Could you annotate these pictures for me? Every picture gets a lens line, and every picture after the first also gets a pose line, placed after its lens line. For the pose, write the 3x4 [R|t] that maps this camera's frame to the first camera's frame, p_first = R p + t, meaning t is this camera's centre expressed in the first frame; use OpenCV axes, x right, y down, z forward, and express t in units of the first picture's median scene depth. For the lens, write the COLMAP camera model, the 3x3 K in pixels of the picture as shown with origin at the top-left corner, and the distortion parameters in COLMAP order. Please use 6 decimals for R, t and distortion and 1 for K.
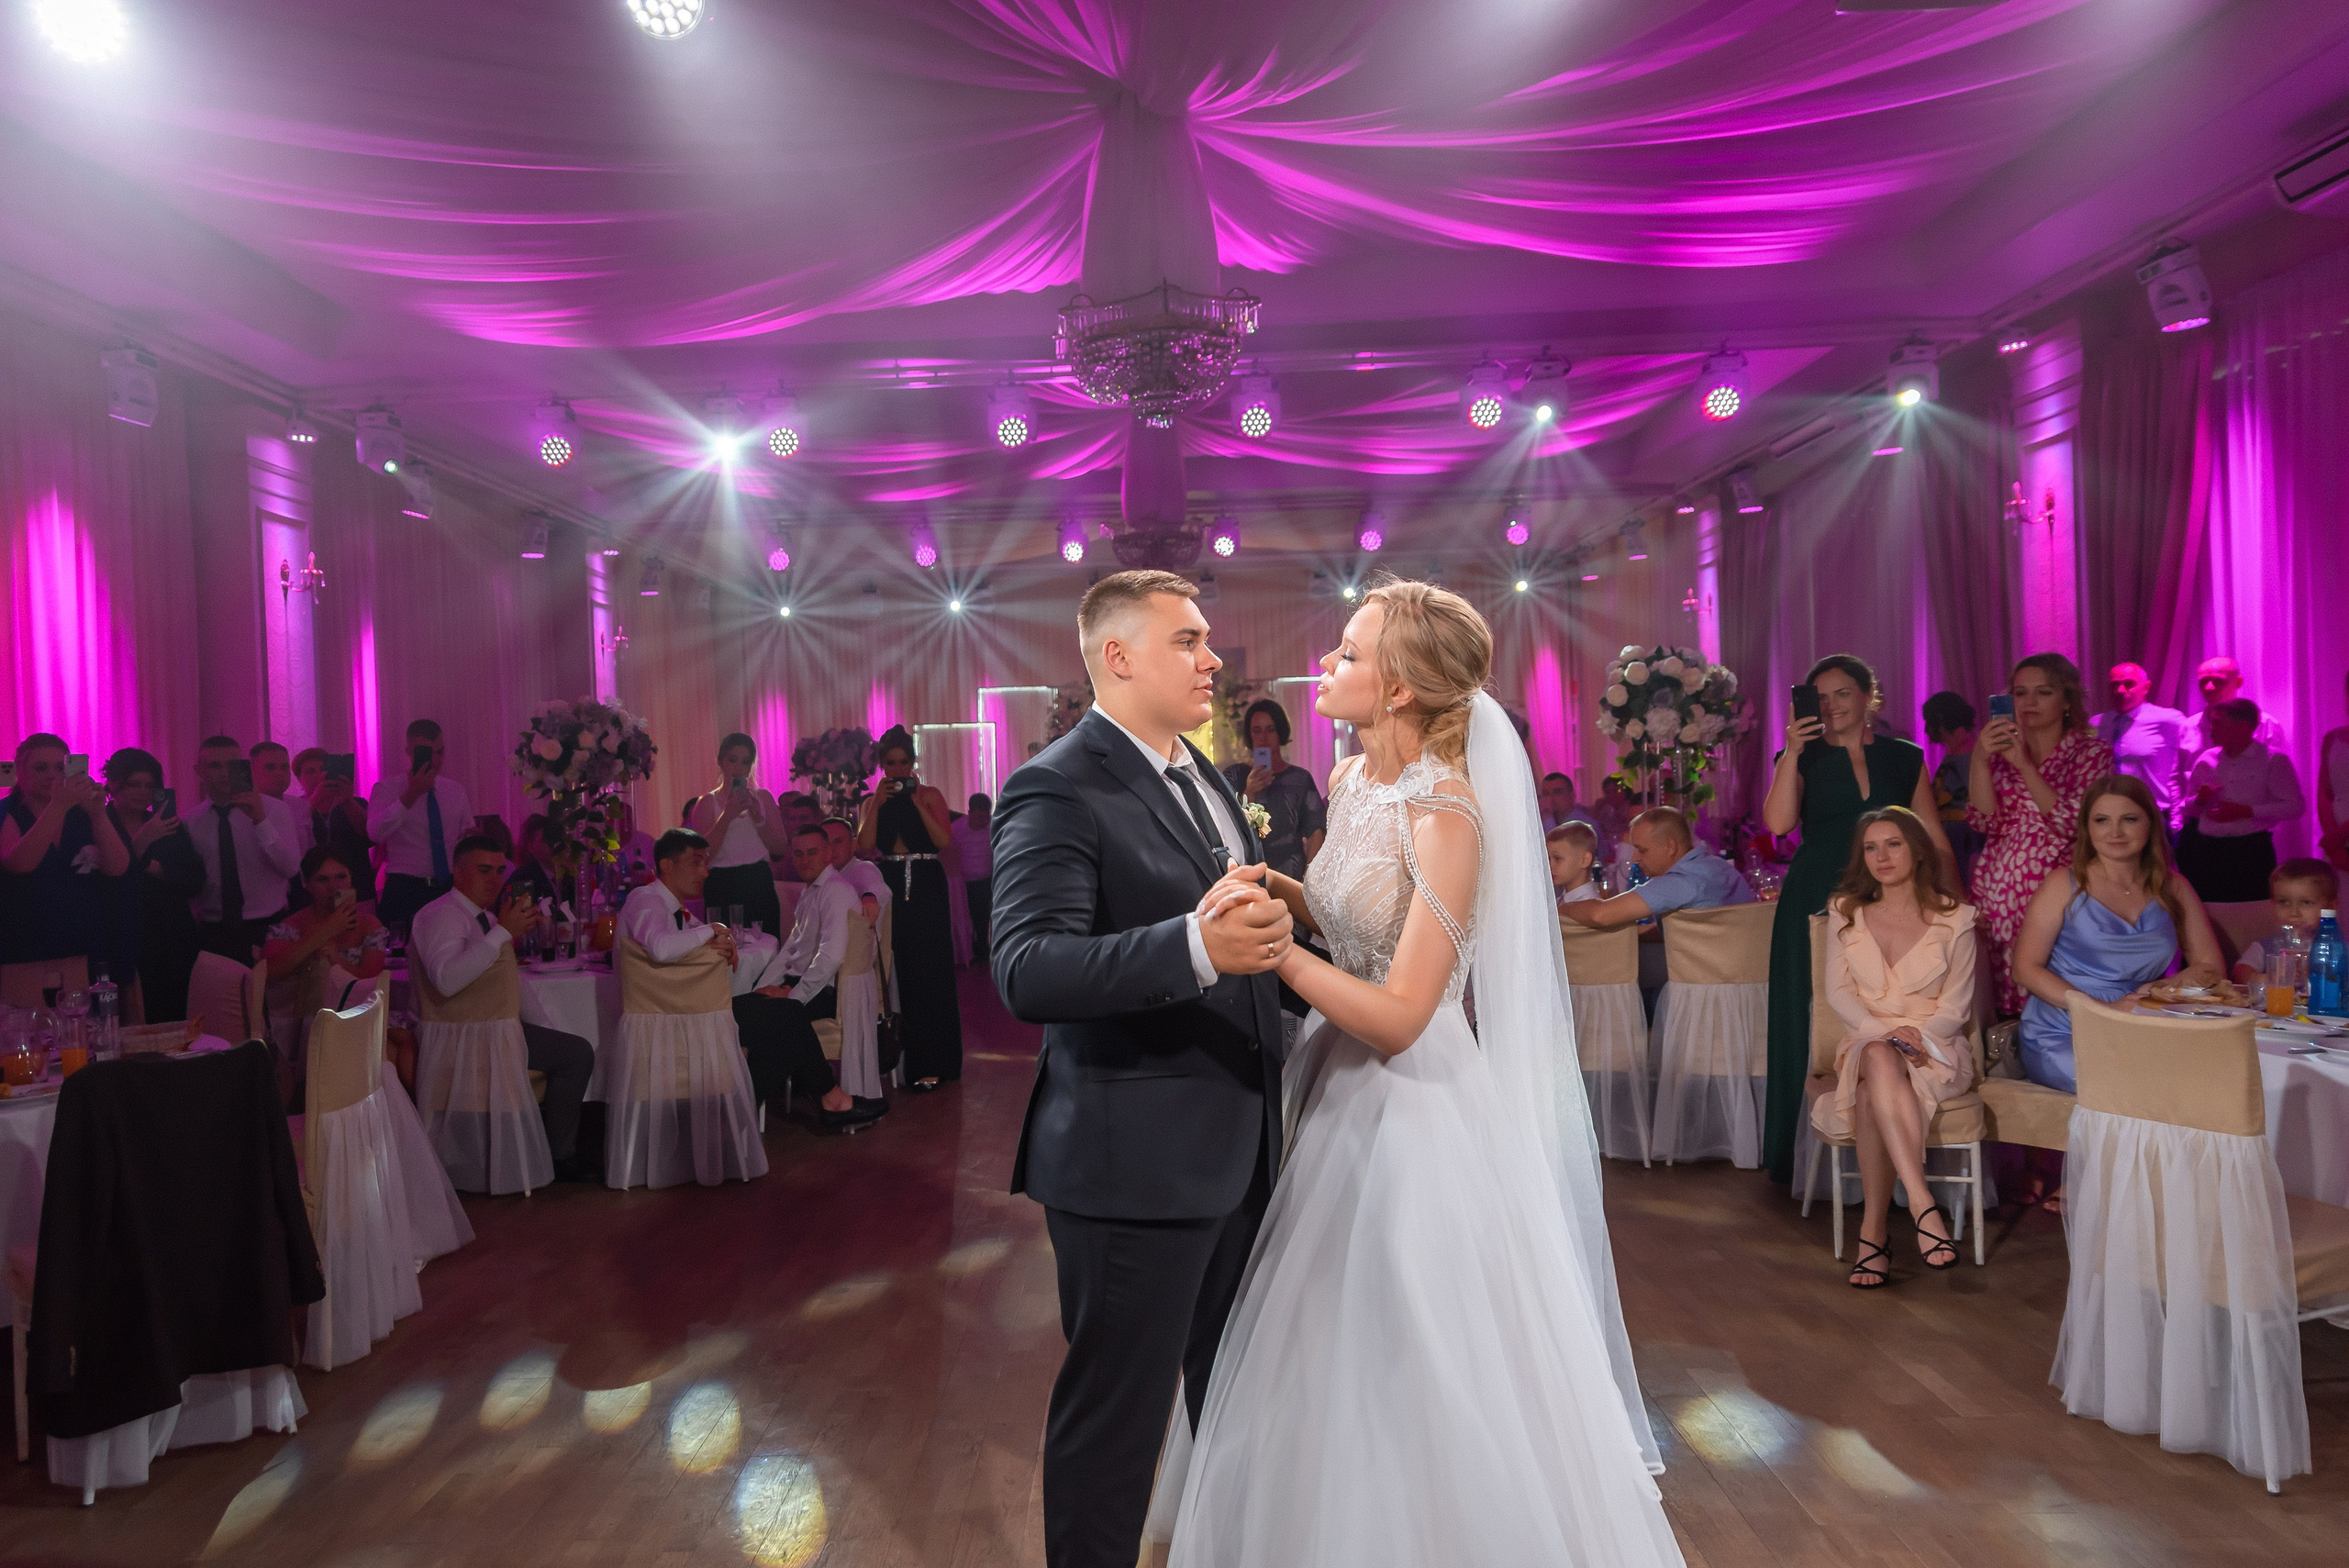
lens RADIAL K [[1620.2, 0, 1103.8], [0, 1620.2, 779.4], [0, 0, 1]] dist [0.000791, 0.001950]
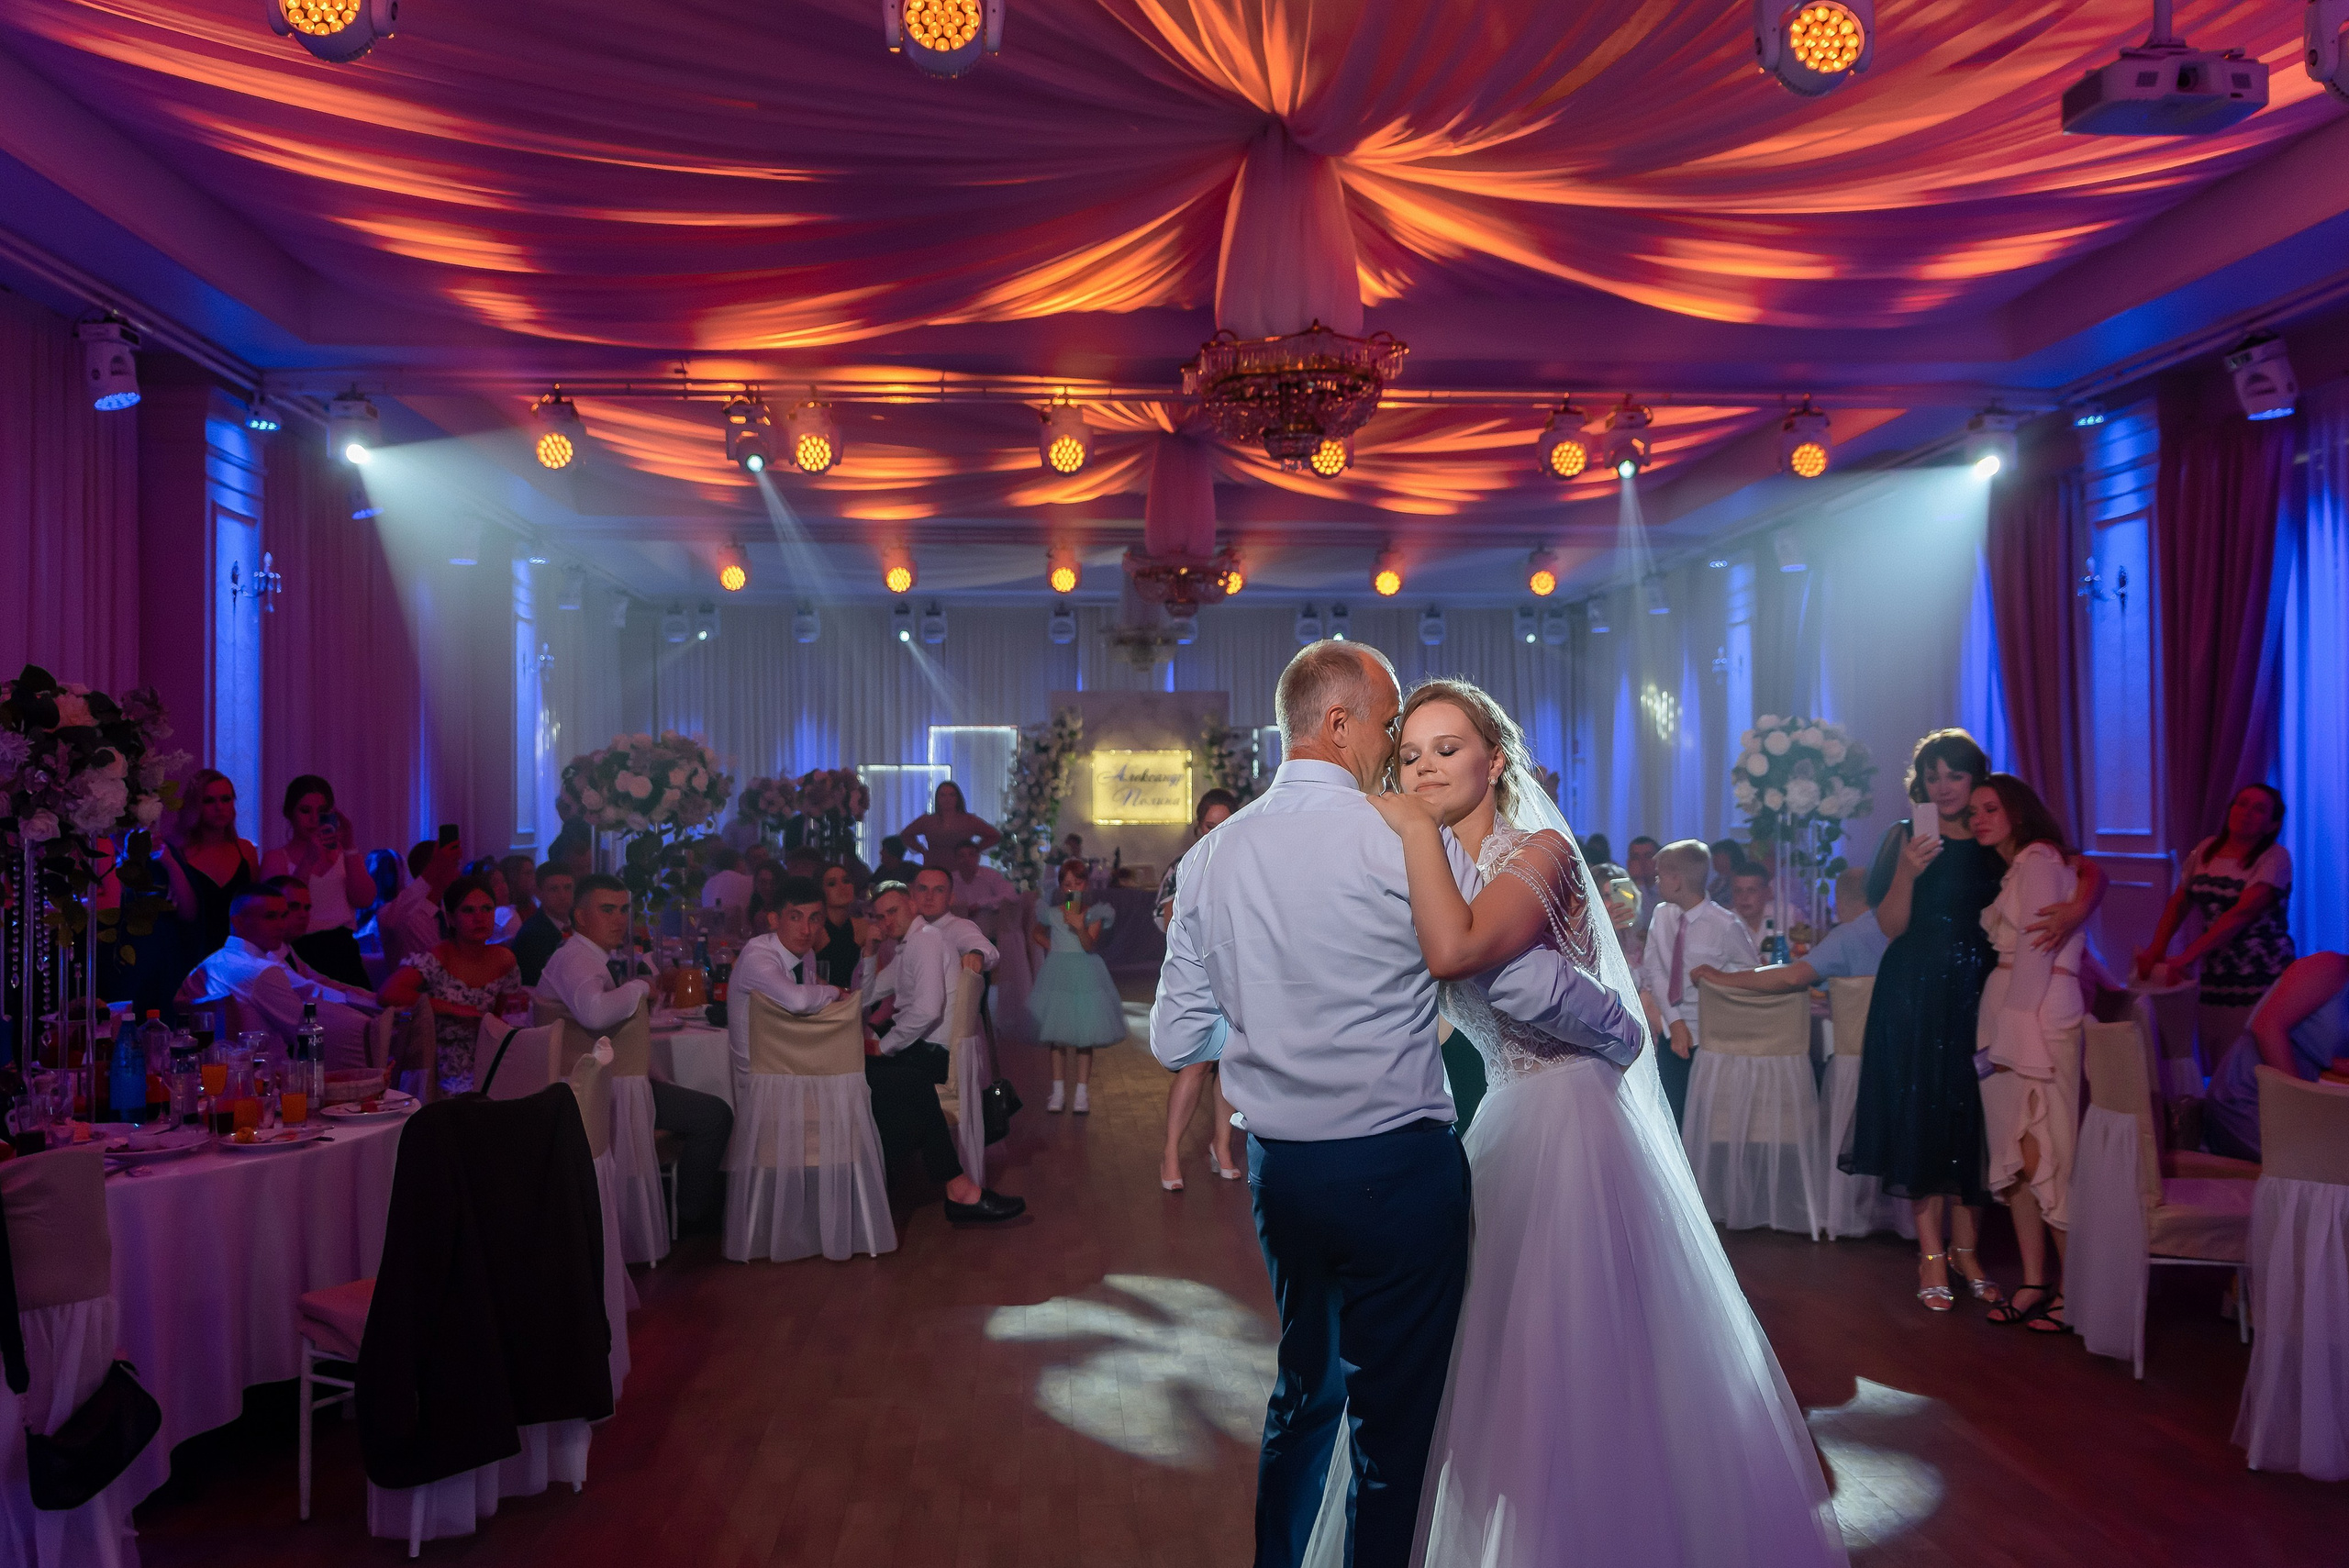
lens RADIAL K [[1838.3, 0, 1193.0], [0, 1838.3, 779.4], [0, 0, 1]] dist [-0.015064, 0.022168]
pose [[0.994375, 0.030507, 0.101429, -0.124643], [-0.027479, 0.999138, -0.031119, 0.001016], [-0.102291, 0.028156, 0.994356, -0.067176]]
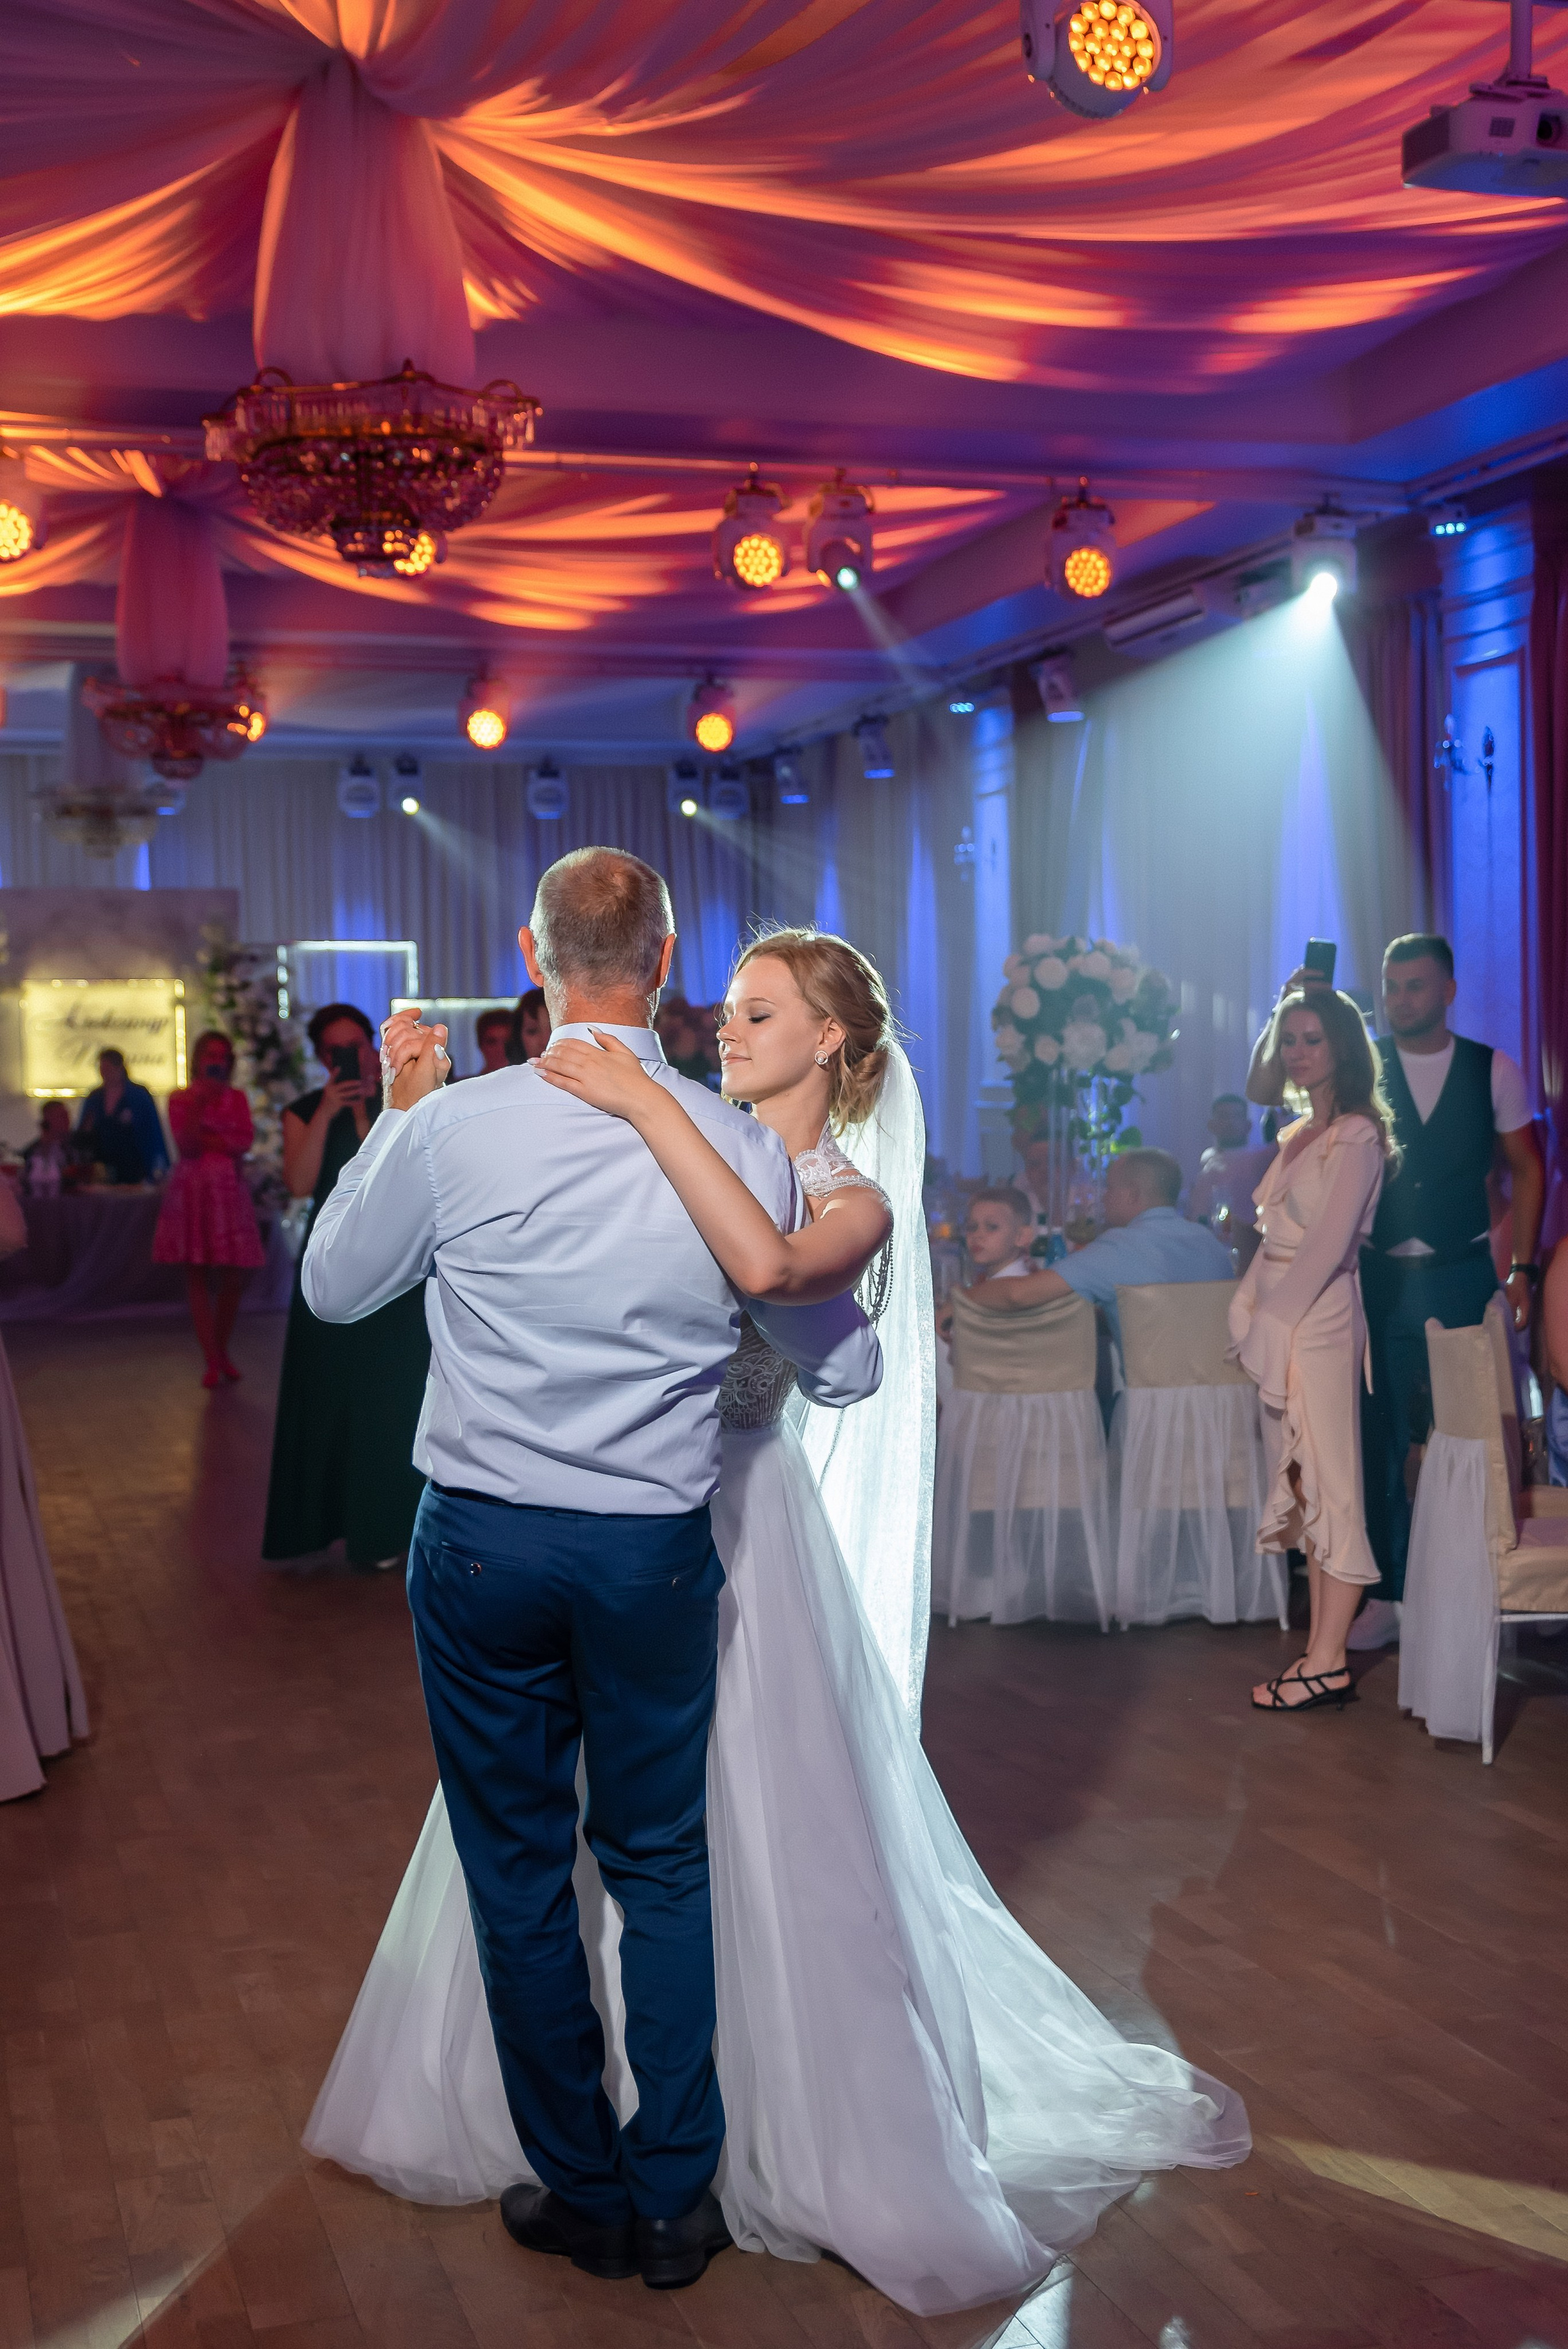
lens RADIAL K [[2794.2, 0, 881.5], [0, 2794.2, 1180.4], [0, 0, 1]] dist [0.003439, 0.000000]
pose [[0.938133, 0.000738, 0.346274, -0.159932], [-0.008986, 0.999713, 0.022215, 0.000083], [-0.346158, -0.023952, 0.937870, -0.136999]]
